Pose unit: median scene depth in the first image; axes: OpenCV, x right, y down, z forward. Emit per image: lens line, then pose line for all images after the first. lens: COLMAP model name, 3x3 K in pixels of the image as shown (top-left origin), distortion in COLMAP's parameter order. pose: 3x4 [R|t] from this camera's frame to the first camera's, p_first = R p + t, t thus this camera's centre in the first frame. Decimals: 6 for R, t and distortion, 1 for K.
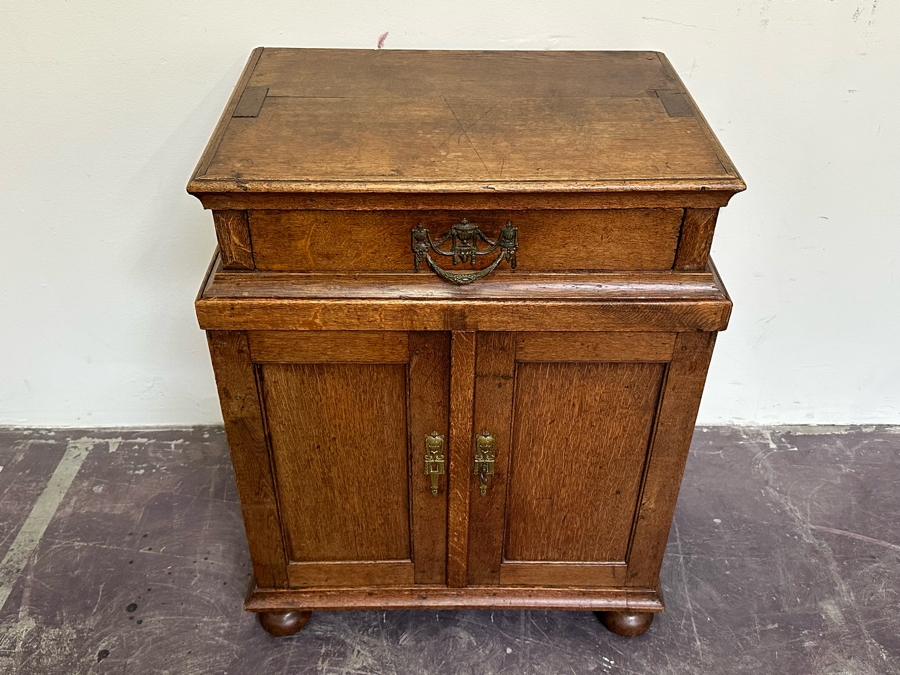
lens RADIAL K [[875.1, 0, 456.2], [0, 875.1, 336.0], [0, 0, 1]] dist [-0.019474, 0.000000]
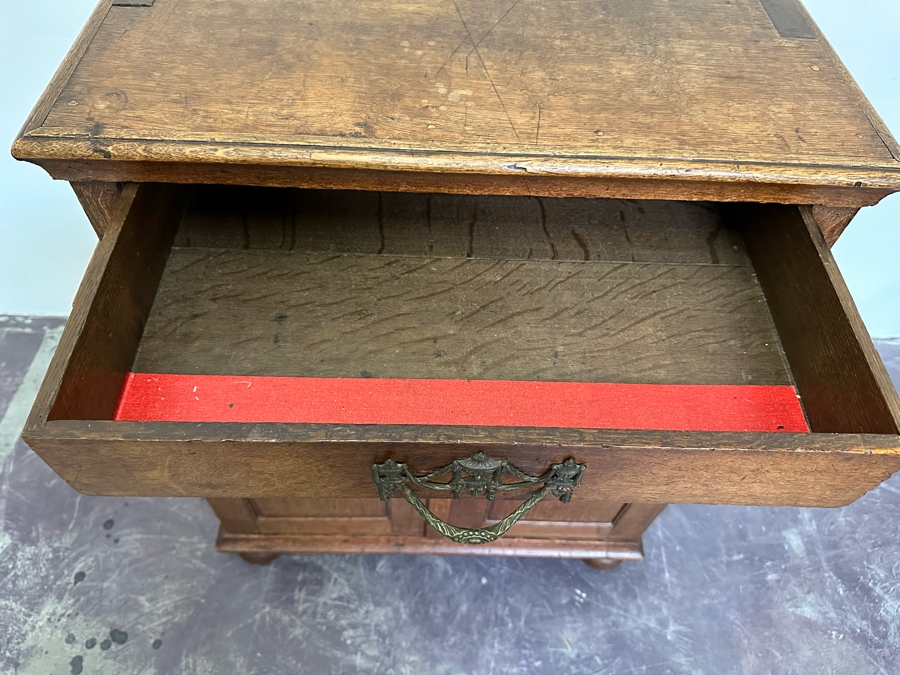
lens RADIAL K [[648.8, 0, 451.8], [0, 648.8, 346.1], [0, 0, 1]] dist [-0.017157, -0.007536]
pose [[0.998813, 0.029633, 0.038659, -0.014582], [-0.039703, 0.955079, 0.293680, -0.123005], [-0.028219, -0.294866, 0.955122, 0.363779]]
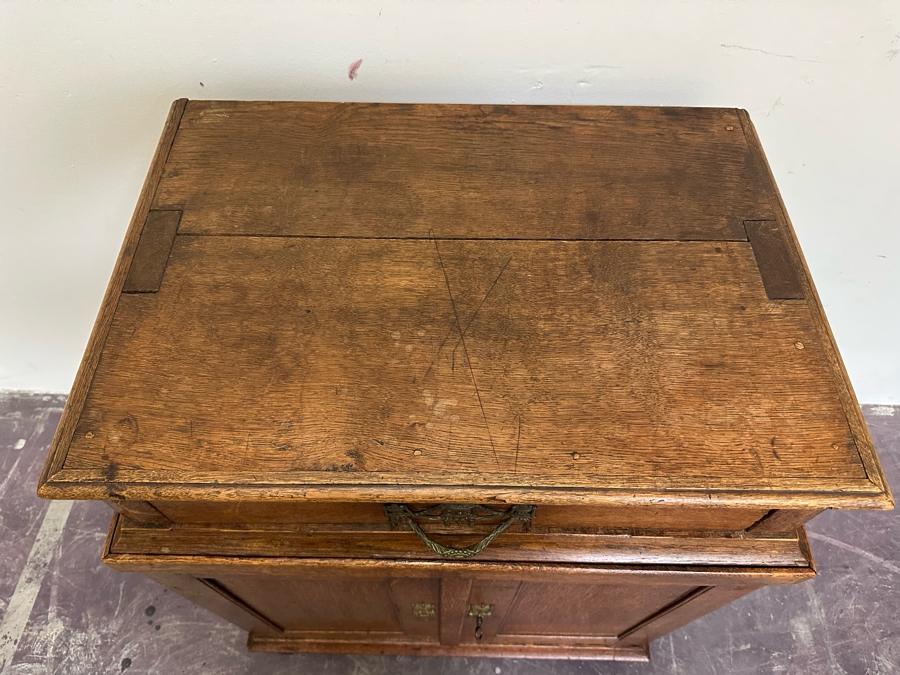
lens RADIAL K [[648.8, 0, 448.0], [0, 648.8, 340.2], [0, 0, 1]] dist [-0.017157, -0.007536]
pose [[0.999716, 0.016865, -0.016811, 0.005383], [-0.009772, 0.934346, 0.356233, -0.307843], [0.021715, -0.355968, 0.934246, 0.403554]]
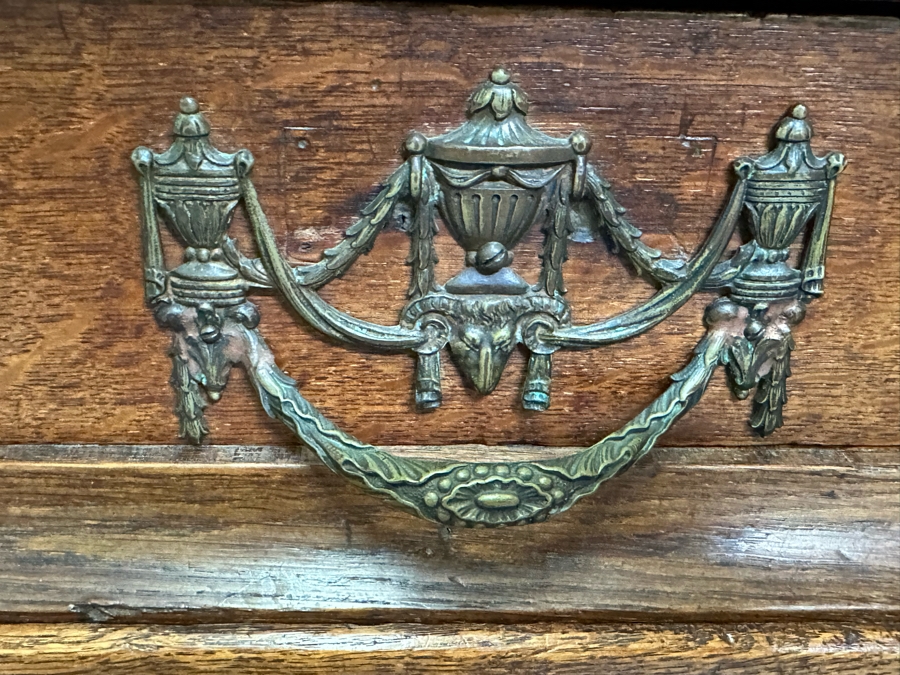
lens RADIAL K [[875.1, 0, 427.9], [0, 875.1, 346.9], [0, 0, 1]] dist [-0.019474, 0.000000]
pose [[0.999127, 0.009981, 0.040570, -0.005229], [-0.000127, 0.971765, -0.235949, -0.039568], [-0.041780, 0.235738, 0.970918, 0.614585]]
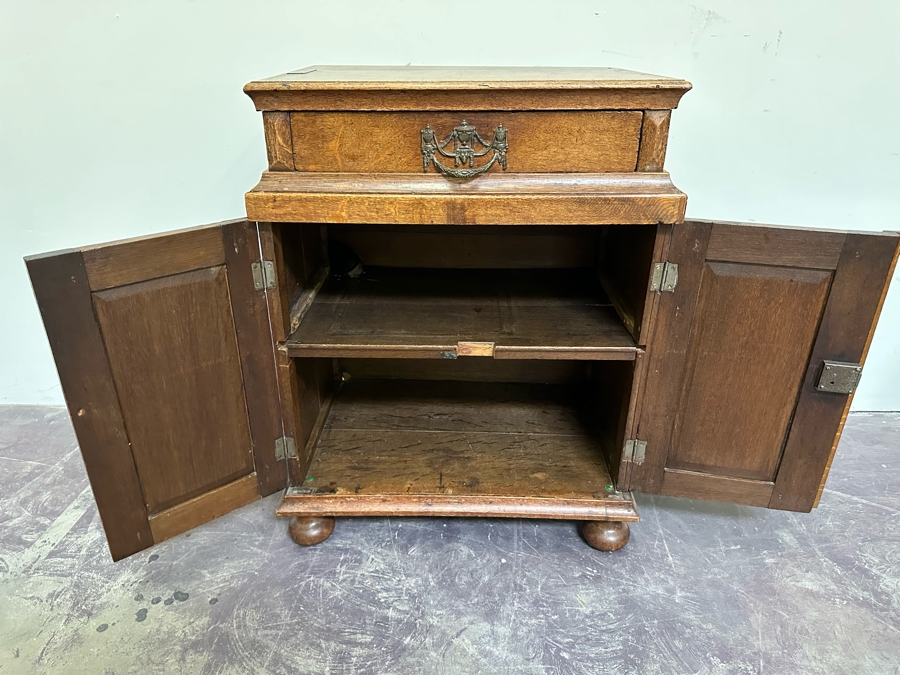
lens RADIAL K [[648.8, 0, 447.8], [0, 648.8, 345.6], [0, 0, 1]] dist [-0.017157, -0.007536]
pose [[0.999436, 0.007015, -0.032849, 0.013321], [-0.013176, 0.981448, -0.191277, 0.249662], [0.030898, 0.191602, 0.980986, 0.114187]]
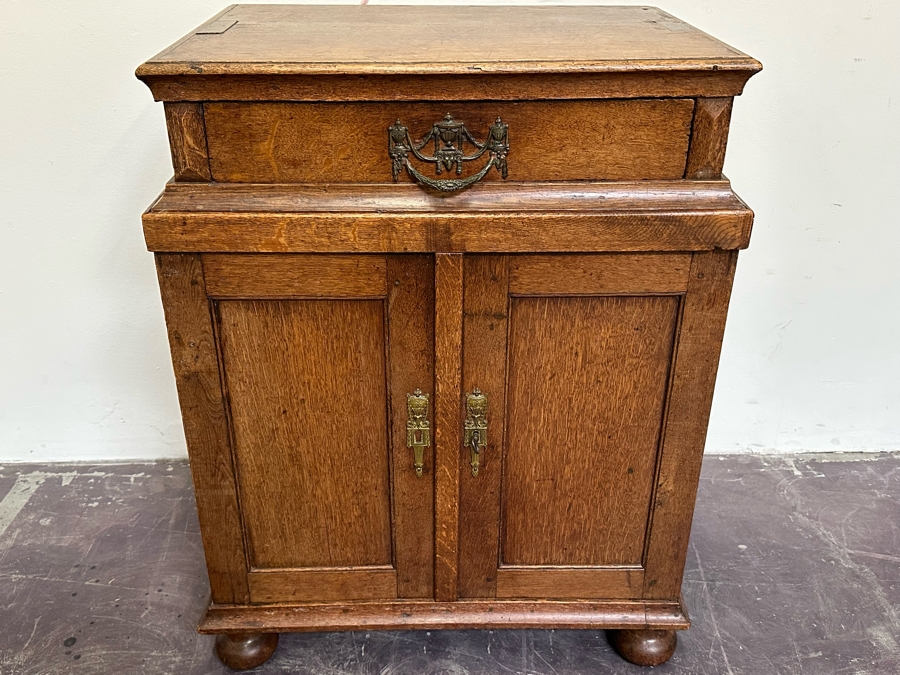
lens RADIAL K [[875.1, 0, 454.7], [0, 875.1, 342.8], [0, 0, 1]] dist [-0.019474, 0.000000]
pose [[0.999957, -0.008732, 0.003004, 0.008237], [0.009092, 0.987938, -0.154583, 0.165210], [-0.001618, 0.154604, 0.987975, 0.111521]]
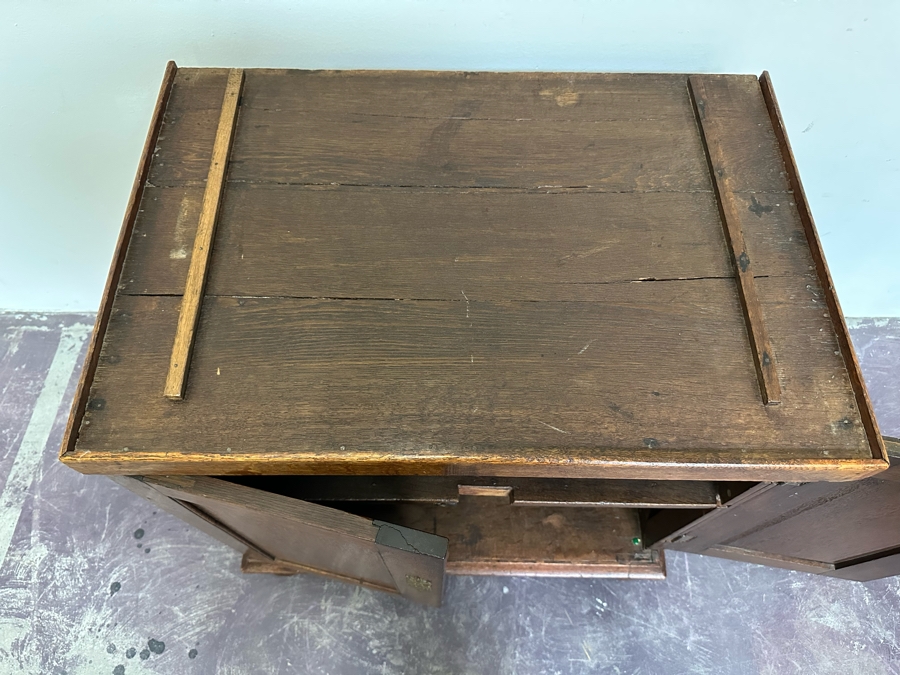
lens RADIAL K [[648.8, 0, 449.9], [0, 648.8, 342.0], [0, 0, 1]] dist [-0.017157, -0.007536]
pose [[0.999916, 0.011971, -0.004938, -0.005329], [-0.008573, 0.897797, 0.440326, -0.242202], [0.009705, -0.440247, 0.897824, 0.446363]]
